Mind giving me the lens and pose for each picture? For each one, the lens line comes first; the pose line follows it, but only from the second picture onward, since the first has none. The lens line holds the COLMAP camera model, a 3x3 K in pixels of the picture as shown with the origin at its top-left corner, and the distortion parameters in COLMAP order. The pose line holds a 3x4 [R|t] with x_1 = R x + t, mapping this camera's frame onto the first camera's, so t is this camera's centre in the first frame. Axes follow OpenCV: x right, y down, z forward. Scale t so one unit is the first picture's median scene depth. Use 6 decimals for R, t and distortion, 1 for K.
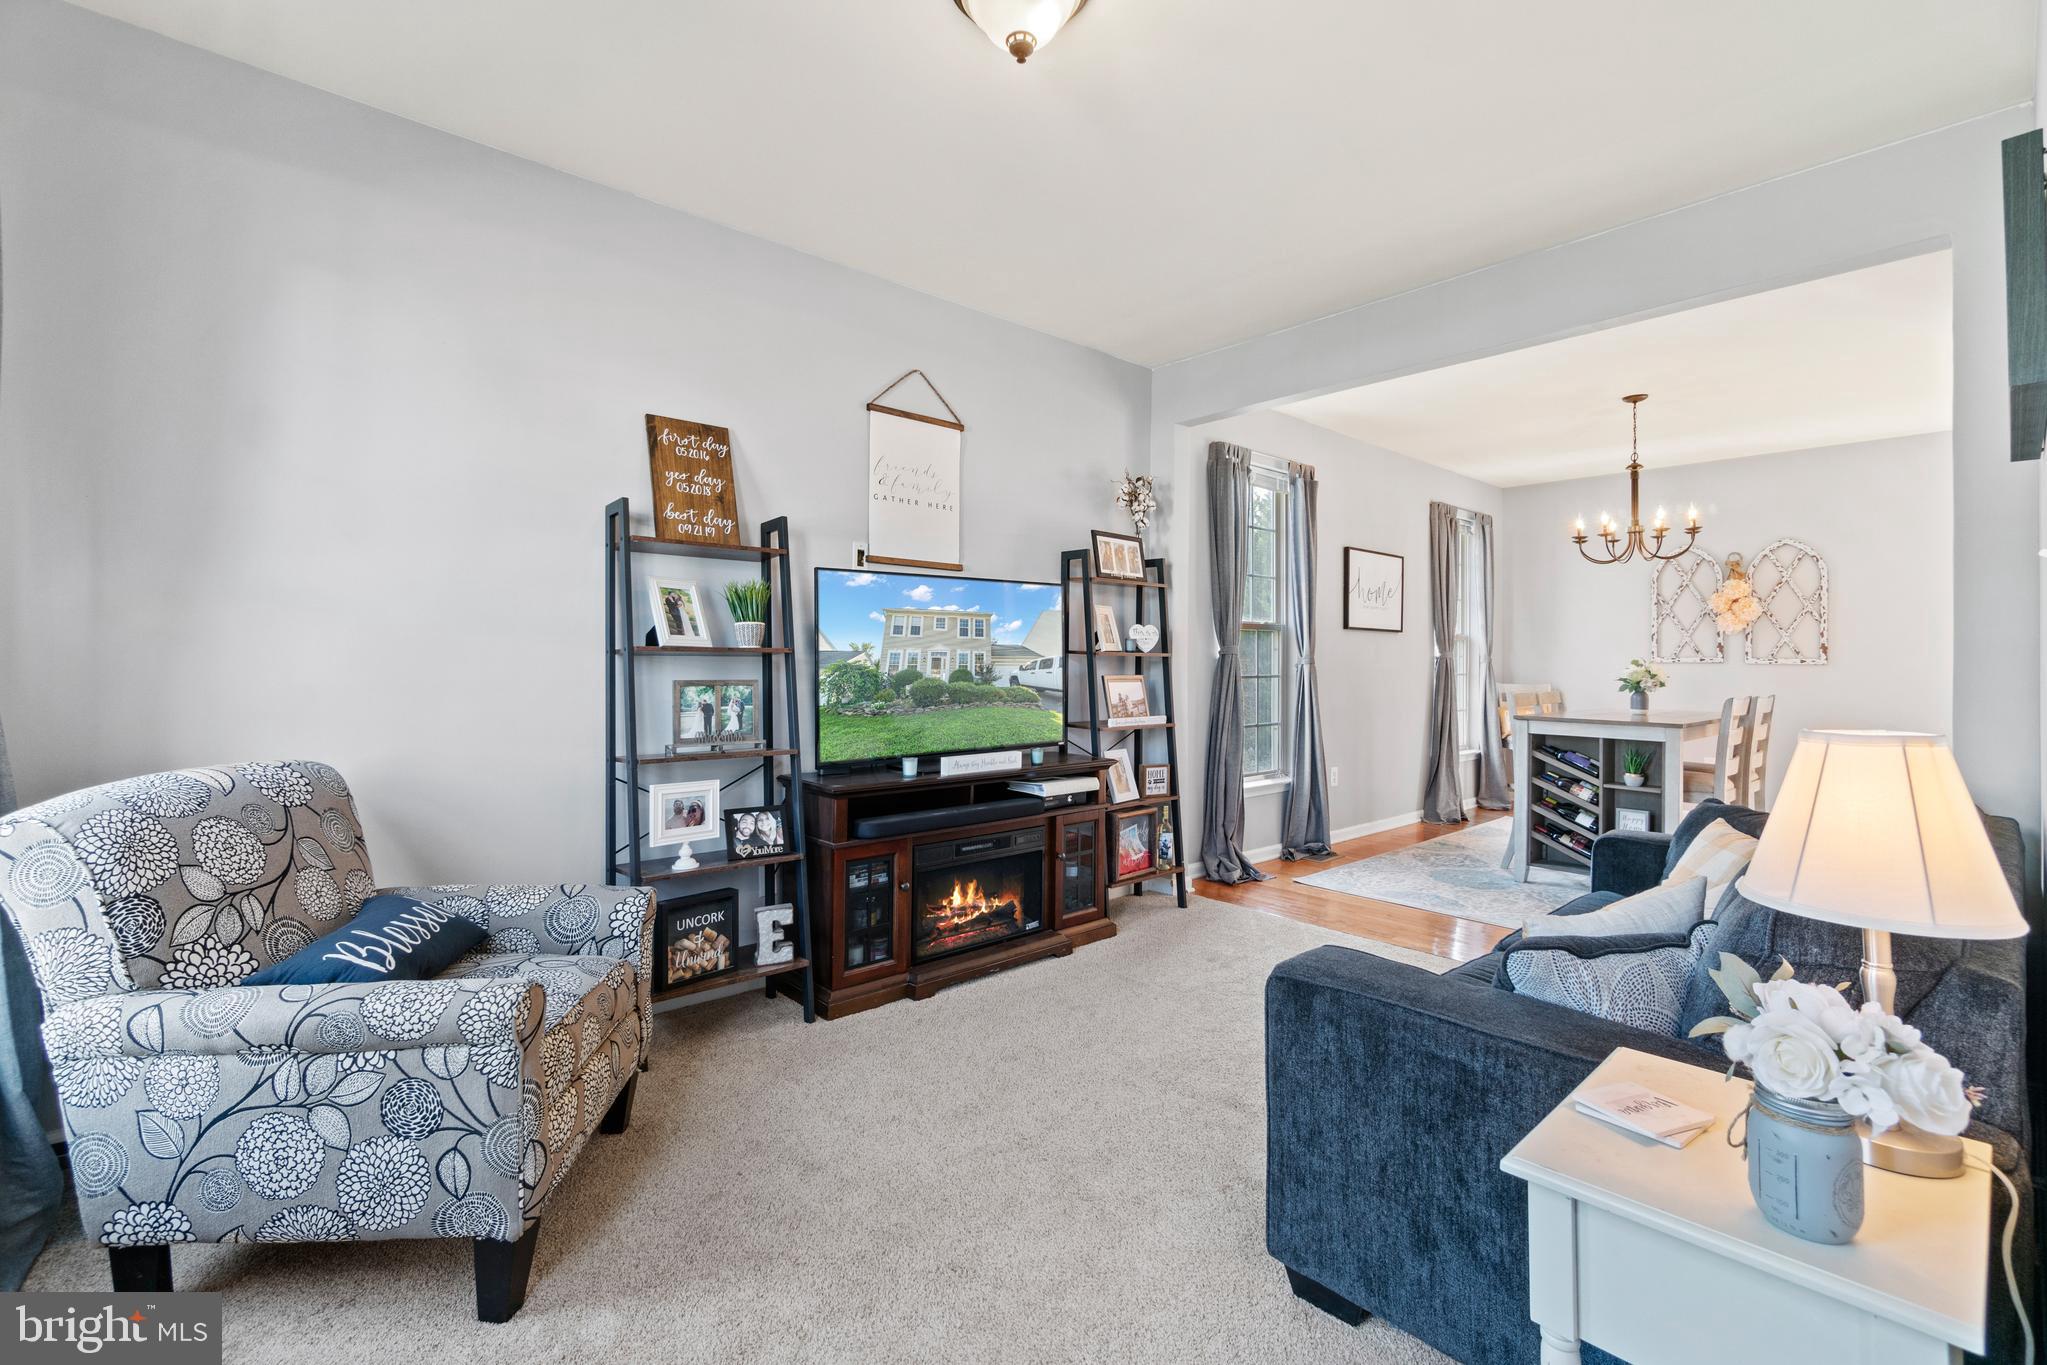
lens RADIAL K [[892.9, 0, 1017.9], [0, 892.9, 651.2], [0, 0, 1]] dist [-0.000051, 0.000165]
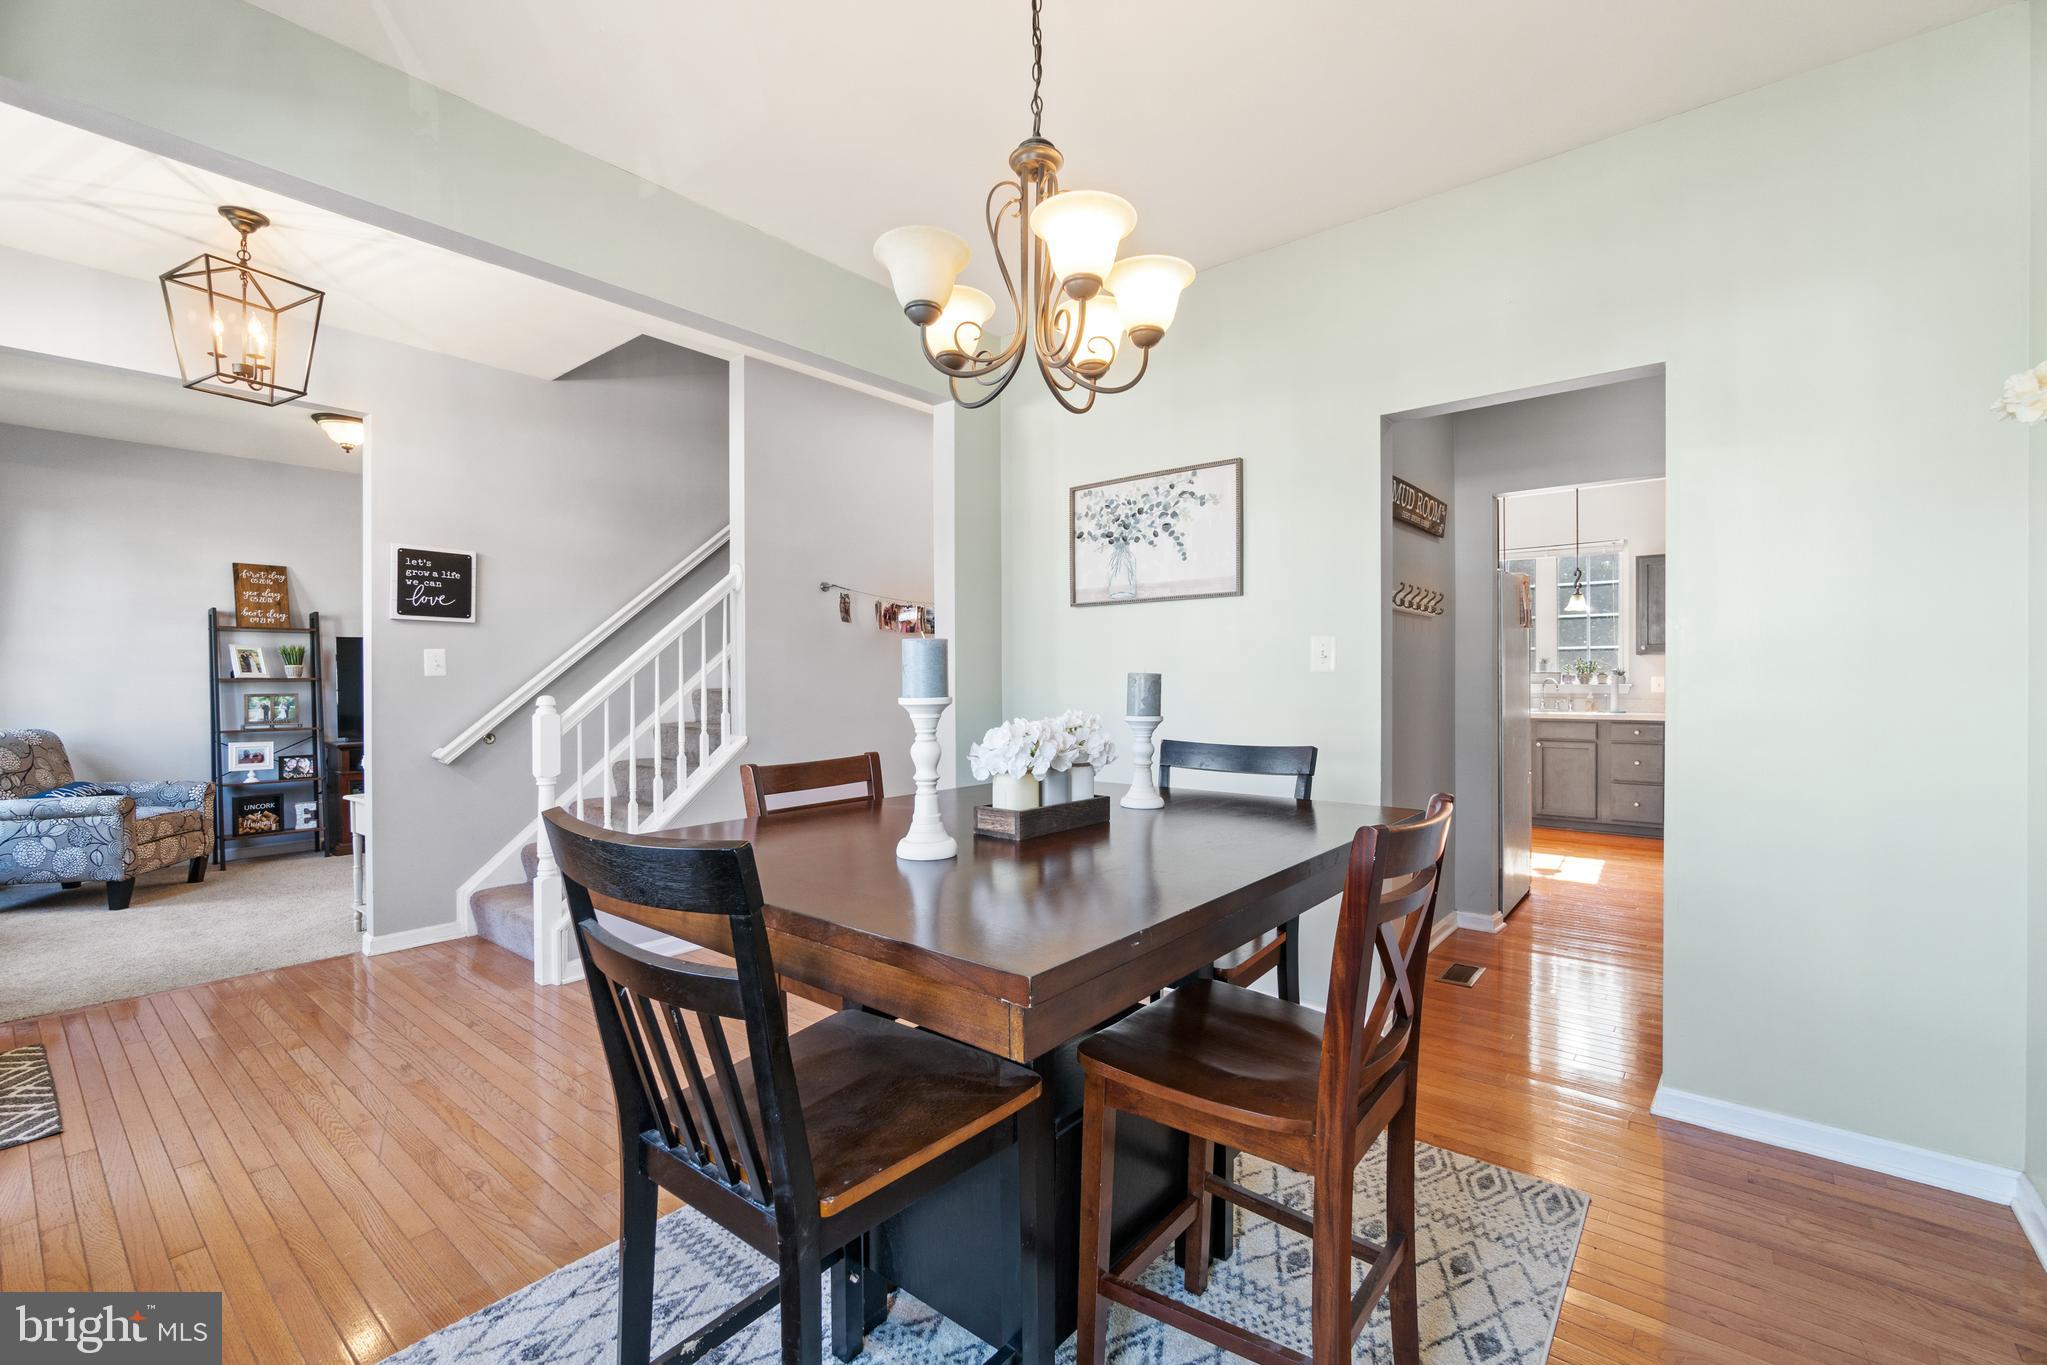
lens RADIAL K [[876.5, 0, 1023.5], [0, 876.5, 682.5], [0, 0, 1]] dist [-0.001973, -0.000457]
pose [[0.988266, -0.013641, 0.152131, 1.076794], [0.010987, 0.999773, 0.018273, -0.011726], [-0.152346, -0.016387, 0.988191, -1.268625]]
